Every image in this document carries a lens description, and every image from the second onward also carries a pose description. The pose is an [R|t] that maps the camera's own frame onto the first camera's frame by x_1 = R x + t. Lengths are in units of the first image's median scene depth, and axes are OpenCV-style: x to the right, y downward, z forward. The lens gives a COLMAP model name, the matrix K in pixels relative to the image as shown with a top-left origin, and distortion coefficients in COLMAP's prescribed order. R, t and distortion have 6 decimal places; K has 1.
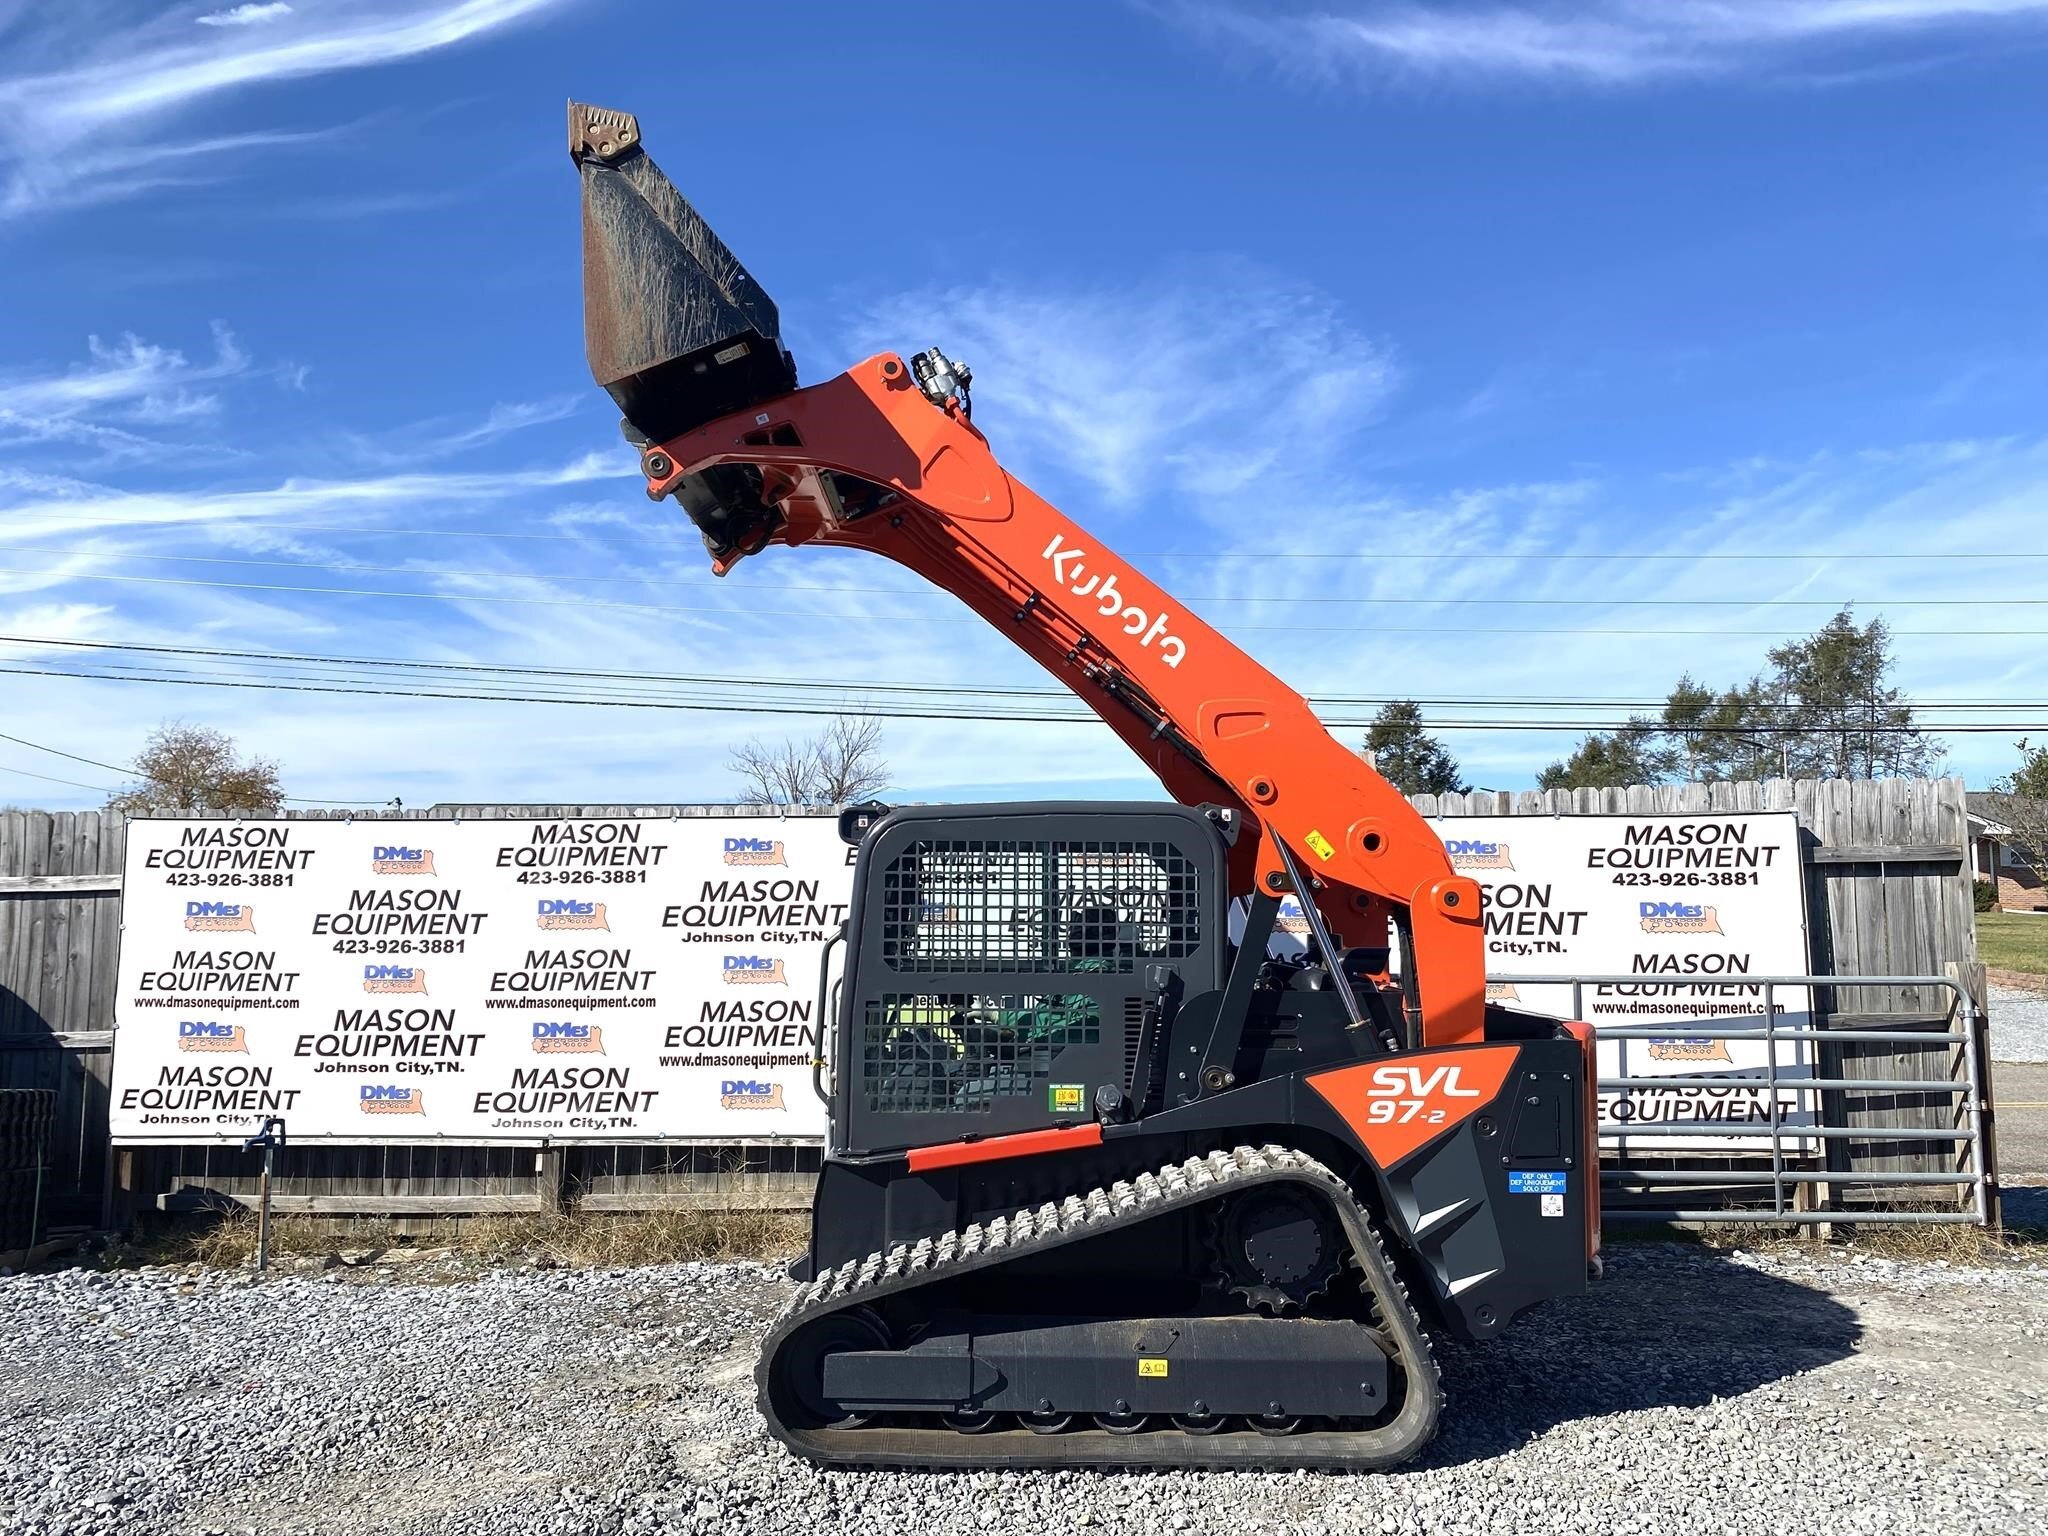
lens RADIAL K [[1569.4, 0, 1021.8], [0, 1569.4, 776.0], [0, 0, 1]] dist [0.033200, -0.025287]
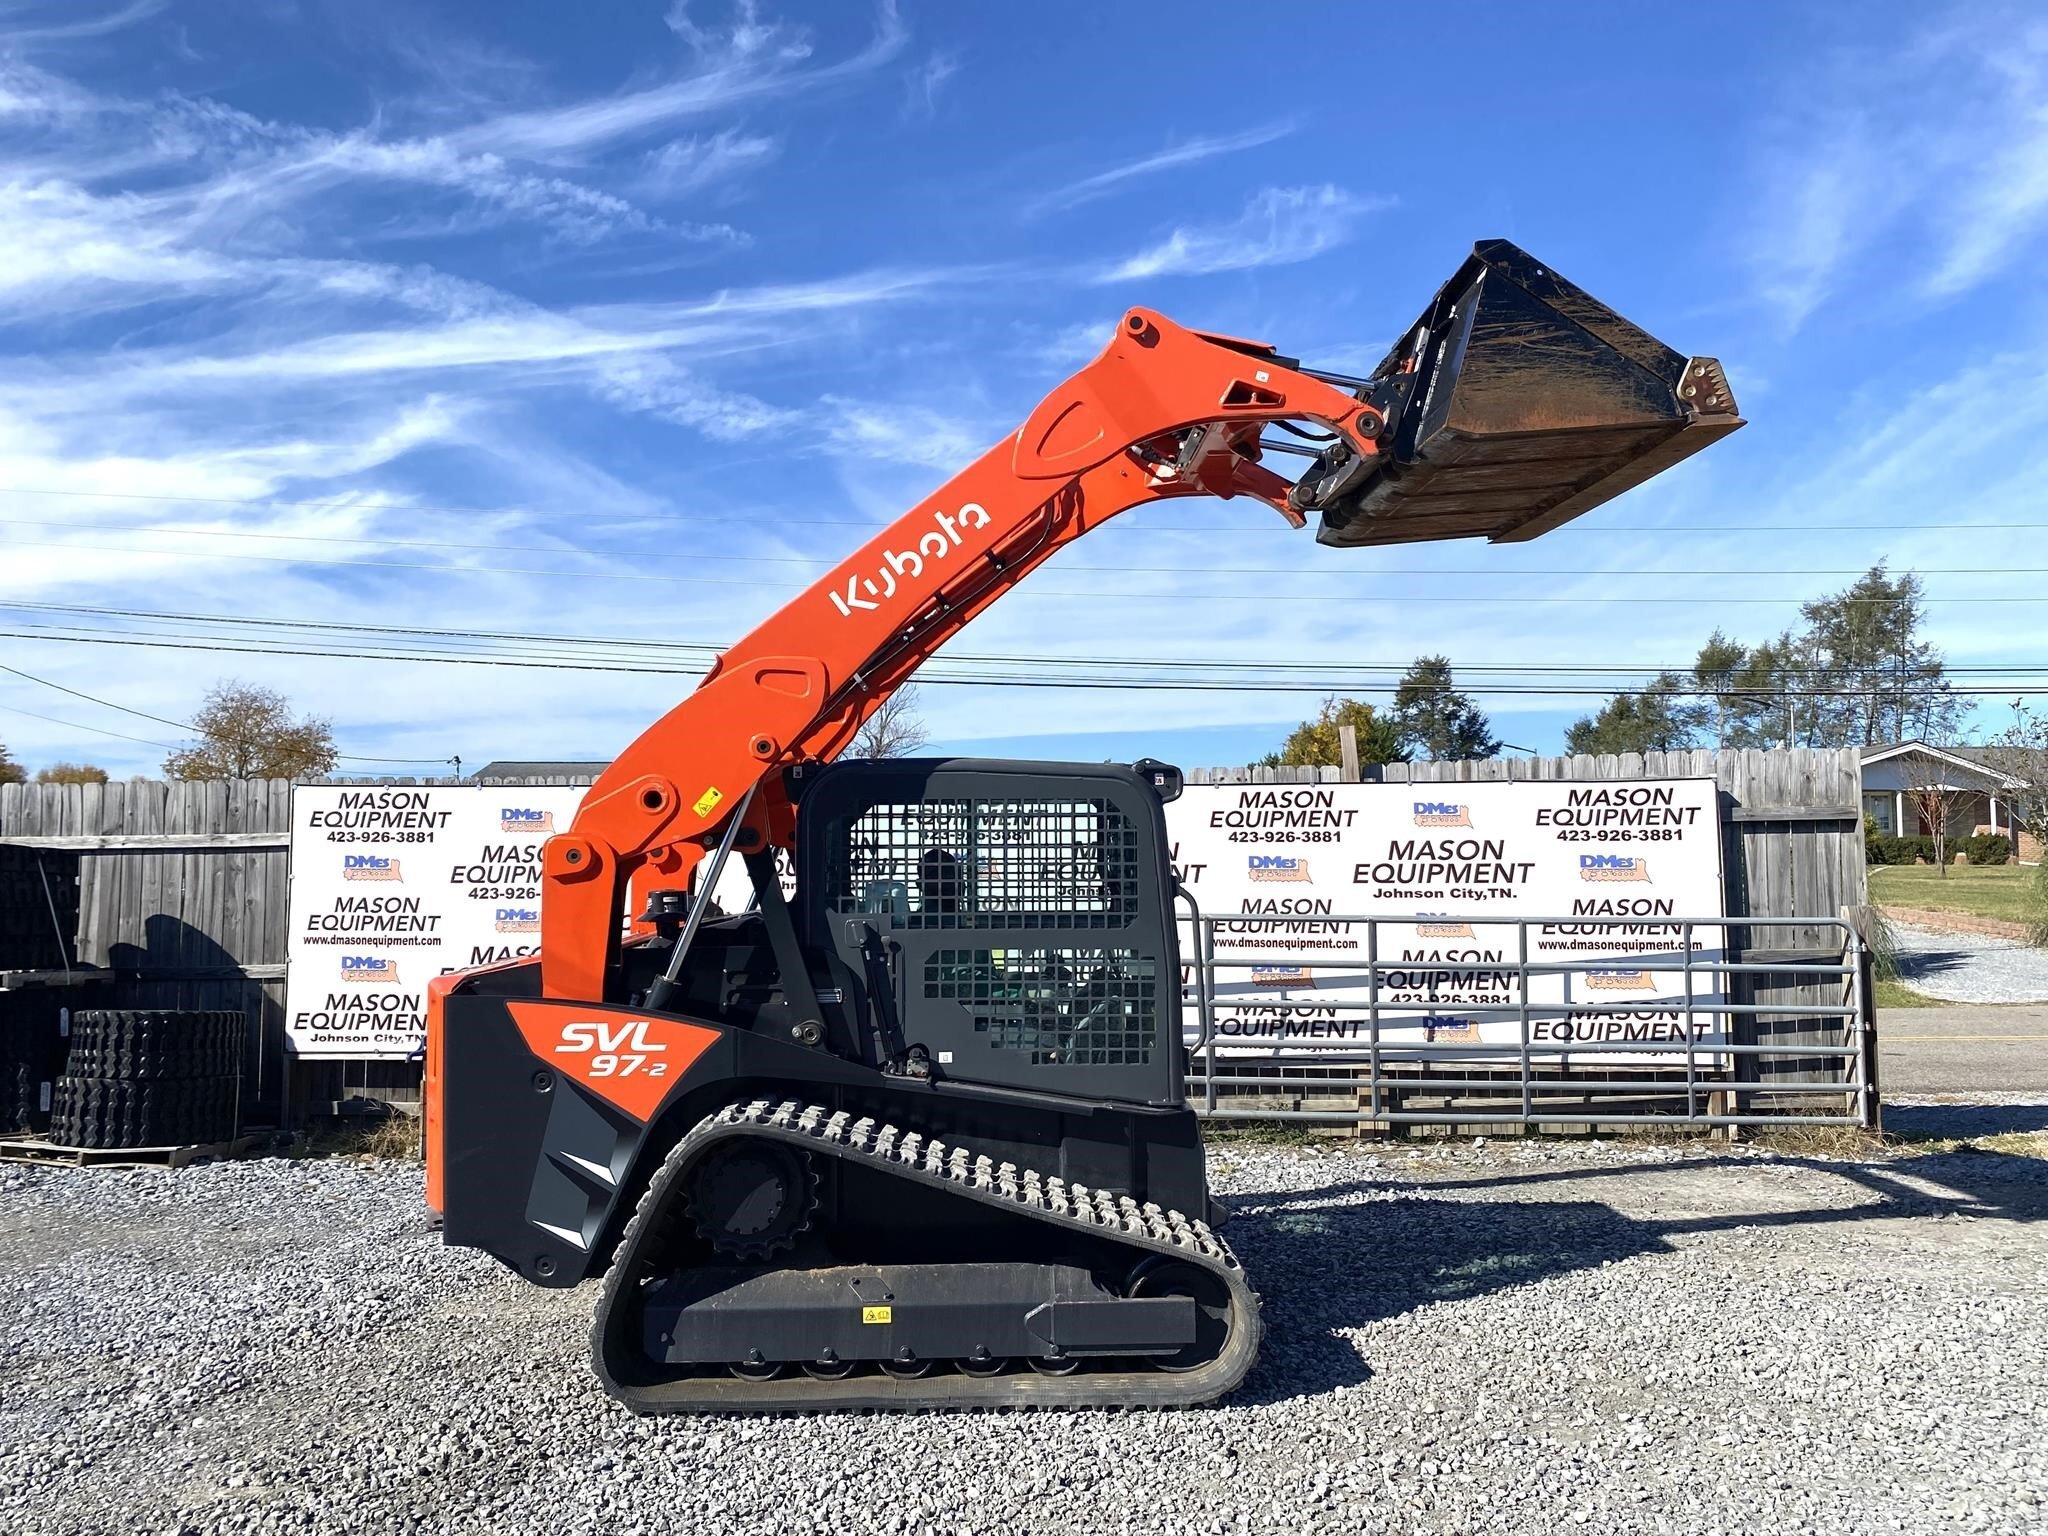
lens RADIAL K [[1569.4, 0, 1026.5], [0, 1569.4, 778.8], [0, 0, 1]] dist [0.033200, -0.025287]
pose [[0.999817, -0.001659, -0.019061, 0.003464], [0.002244, 0.999526, 0.030699, -0.013341], [0.019001, -0.030736, 0.999347, -0.173813]]
